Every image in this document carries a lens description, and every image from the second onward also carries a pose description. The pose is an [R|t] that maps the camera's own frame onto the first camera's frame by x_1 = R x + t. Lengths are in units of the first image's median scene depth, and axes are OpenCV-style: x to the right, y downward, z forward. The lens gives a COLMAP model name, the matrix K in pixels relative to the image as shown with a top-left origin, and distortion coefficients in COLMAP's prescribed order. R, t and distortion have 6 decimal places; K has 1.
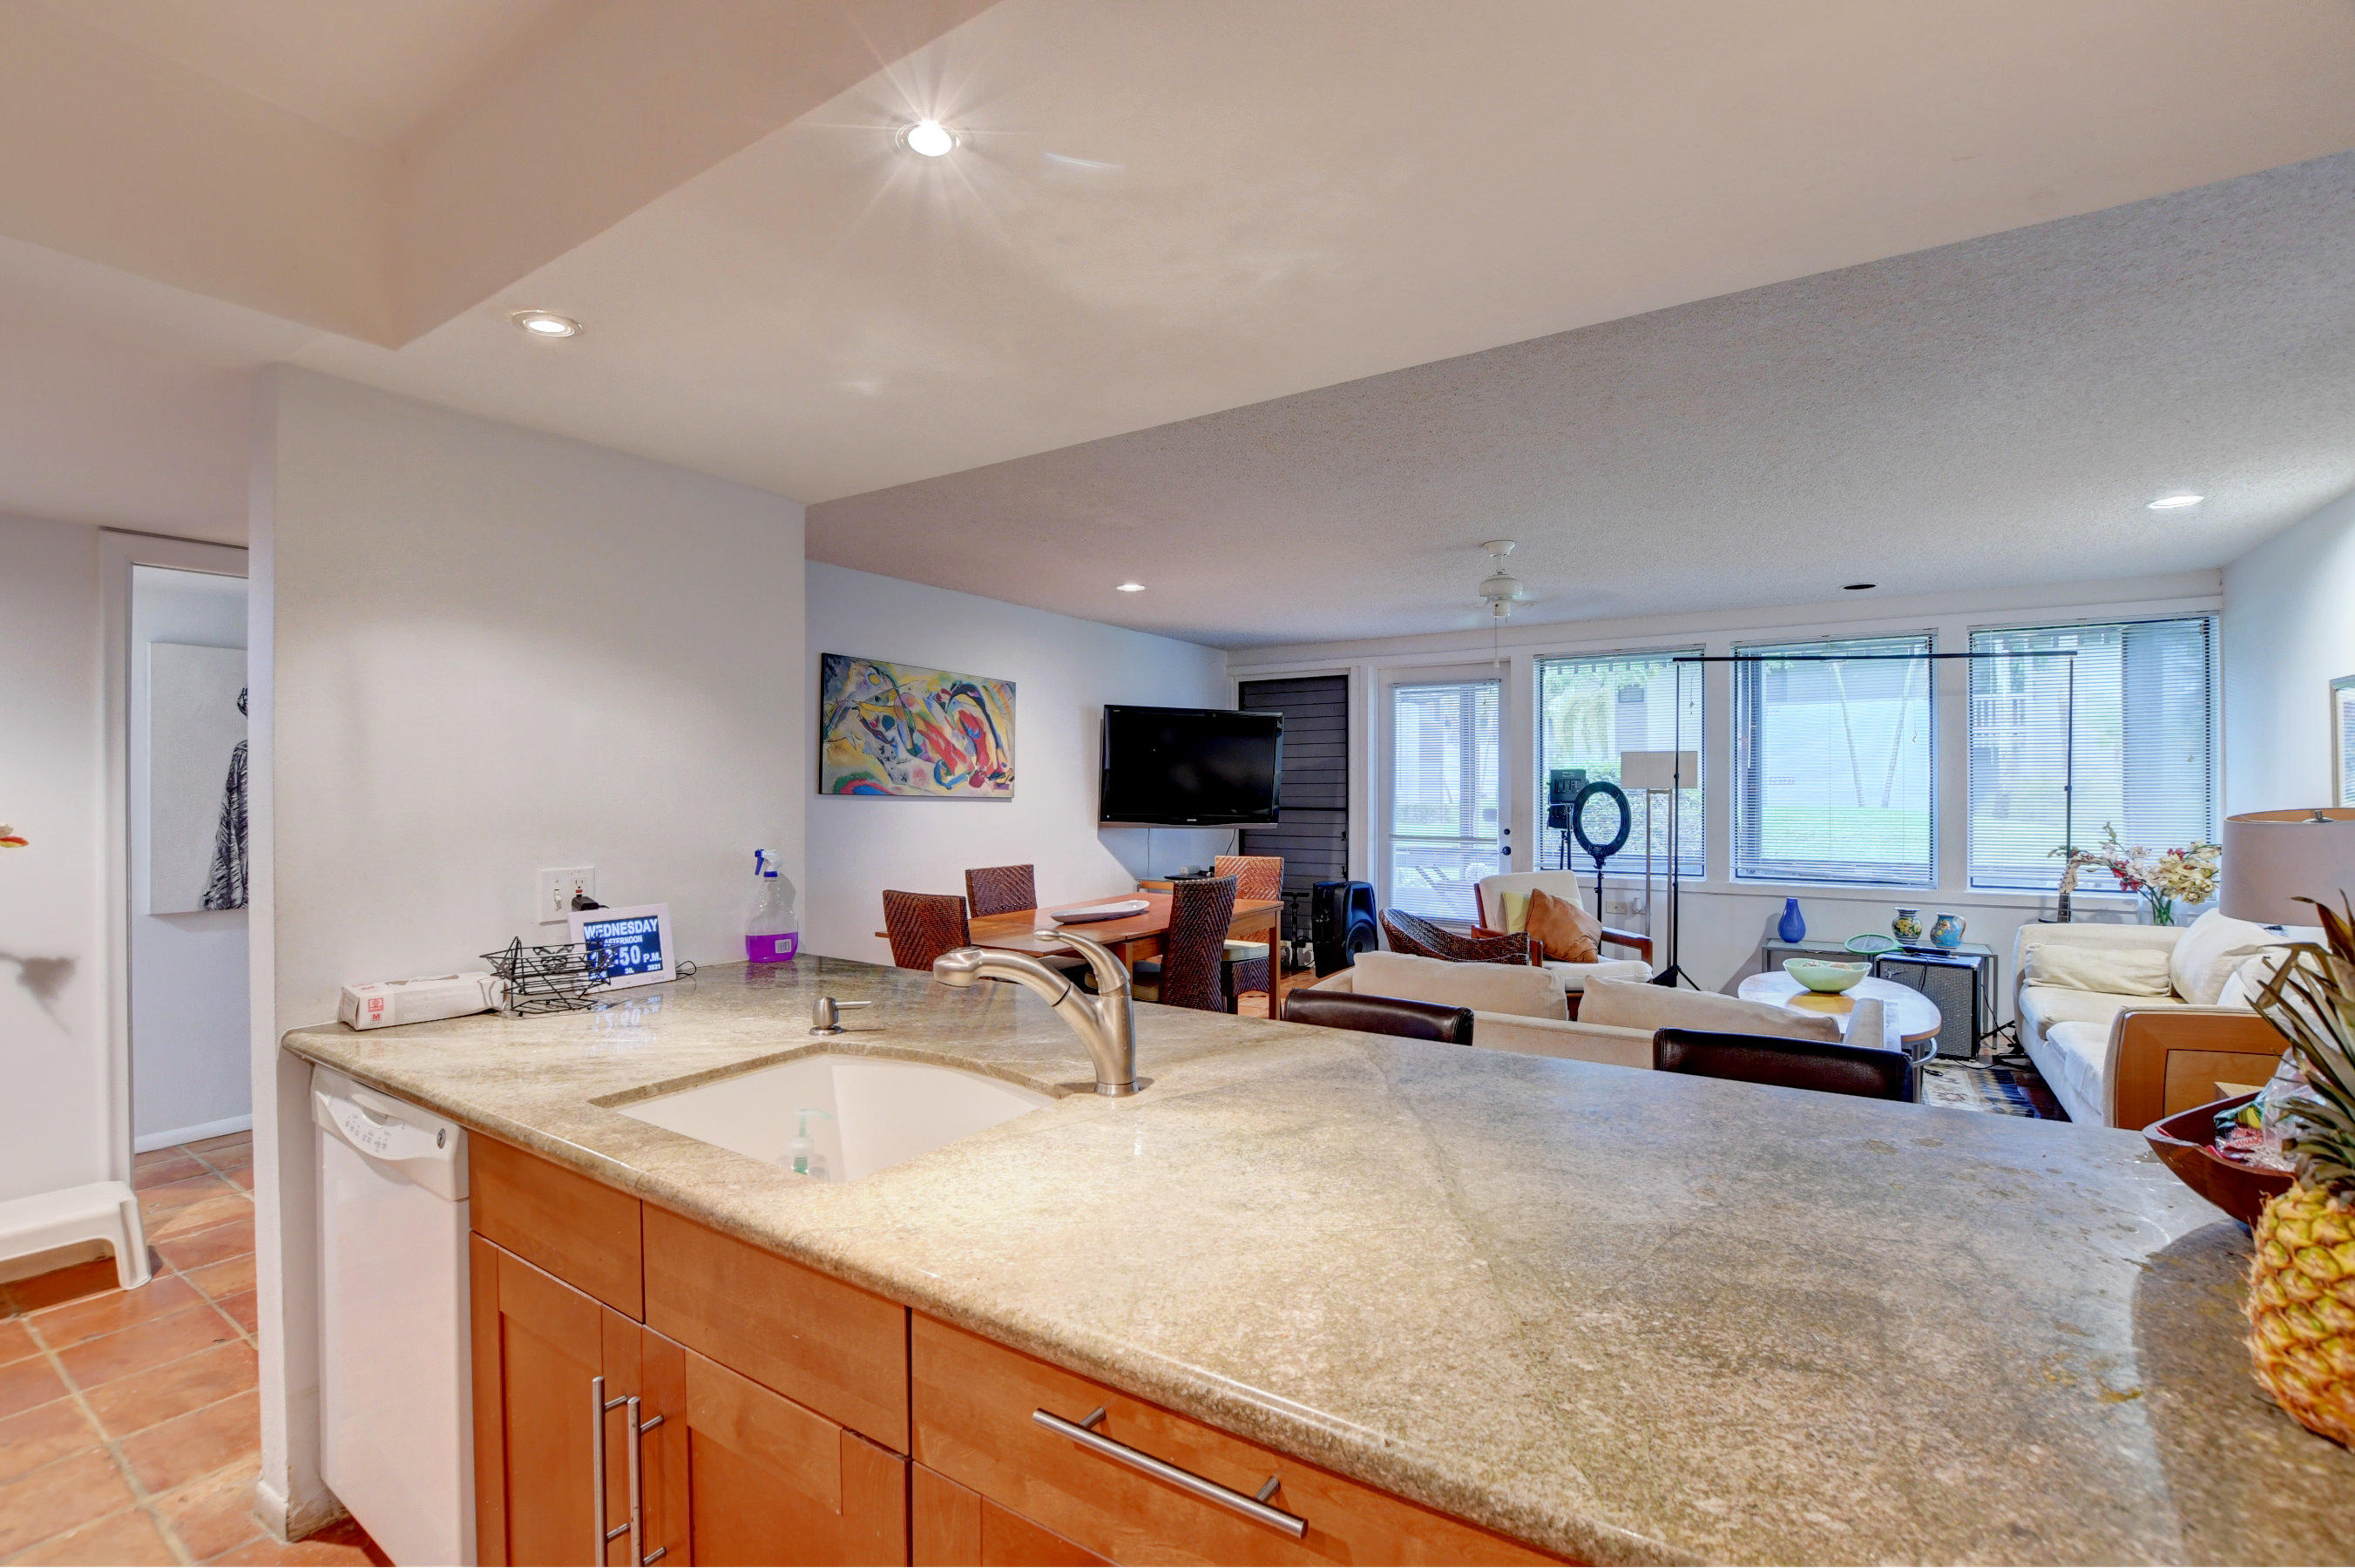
lens RADIAL K [[1034.6, 0, 1165.1], [0, 1034.6, 790.2], [0, 0, 1]] dist [-0.026607, 0.000996]
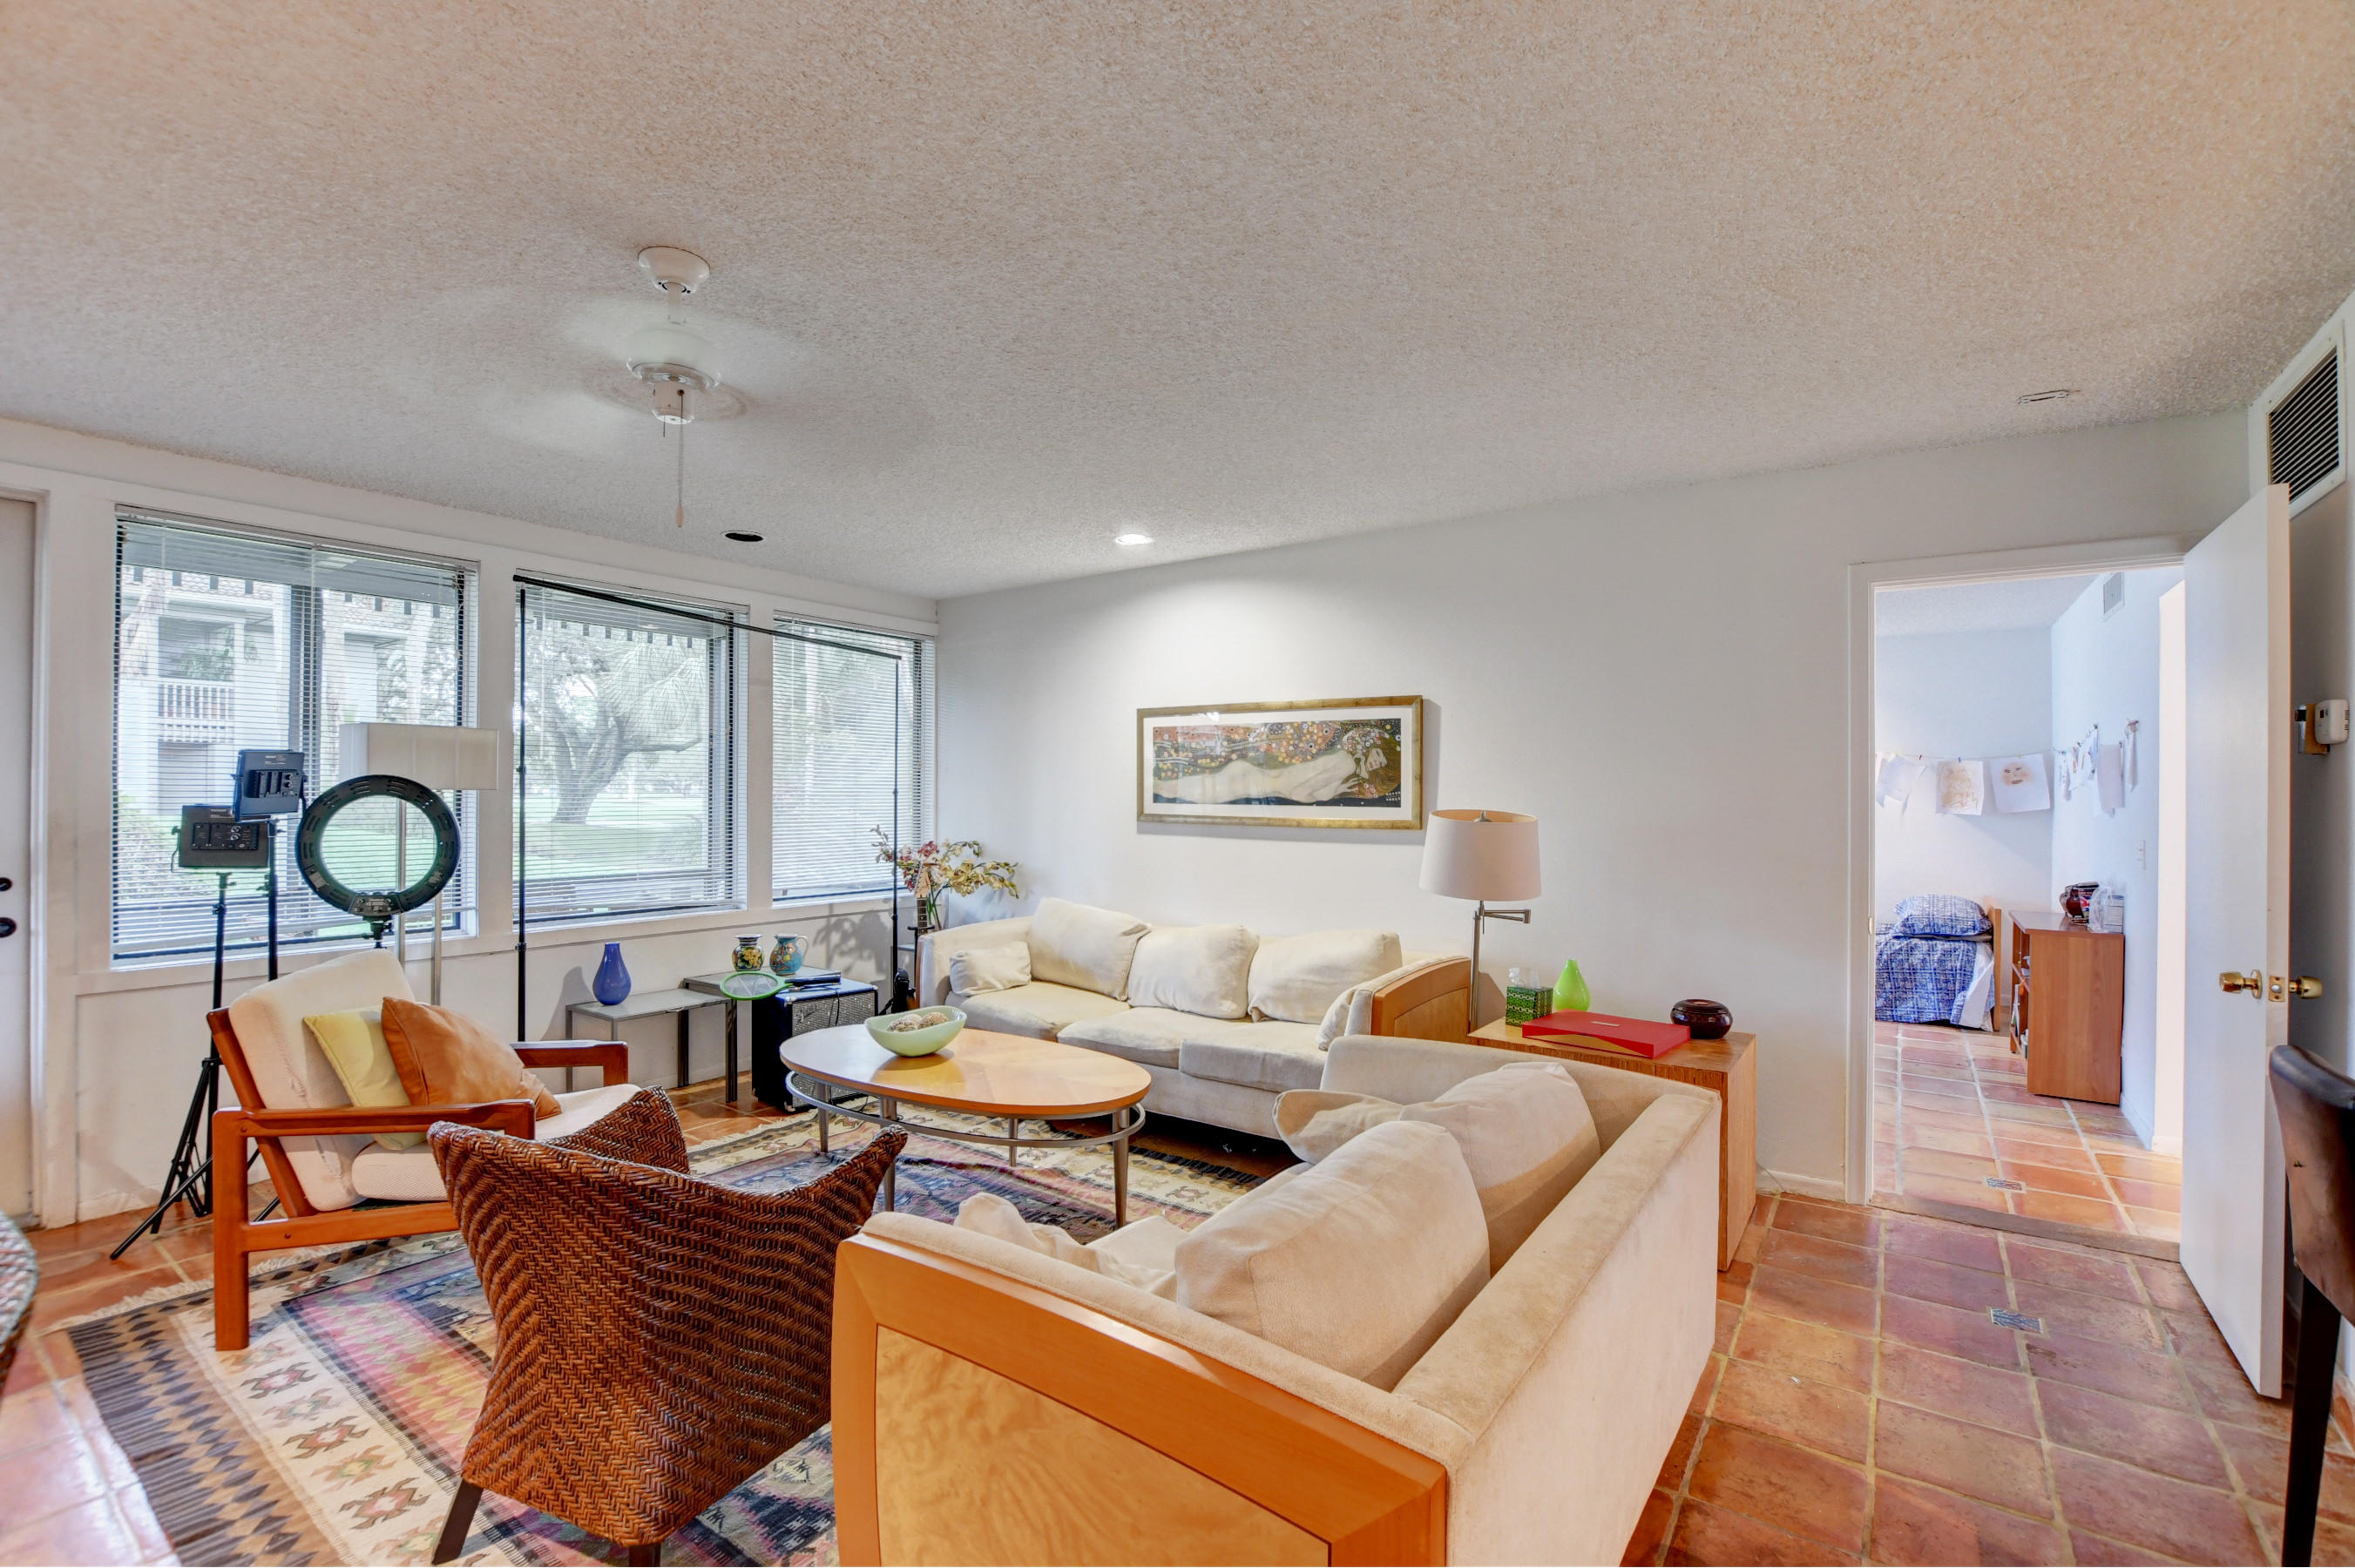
lens RADIAL K [[1034.6, 0, 1182.2], [0, 1034.6, 795.4], [0, 0, 1]] dist [-0.026607, 0.000996]
pose [[0.022402, 0.000049, 0.999749, -0.105095], [-0.004389, 0.999990, 0.000049, -0.000193], [-0.999739, -0.004389, 0.022402, 0.610398]]
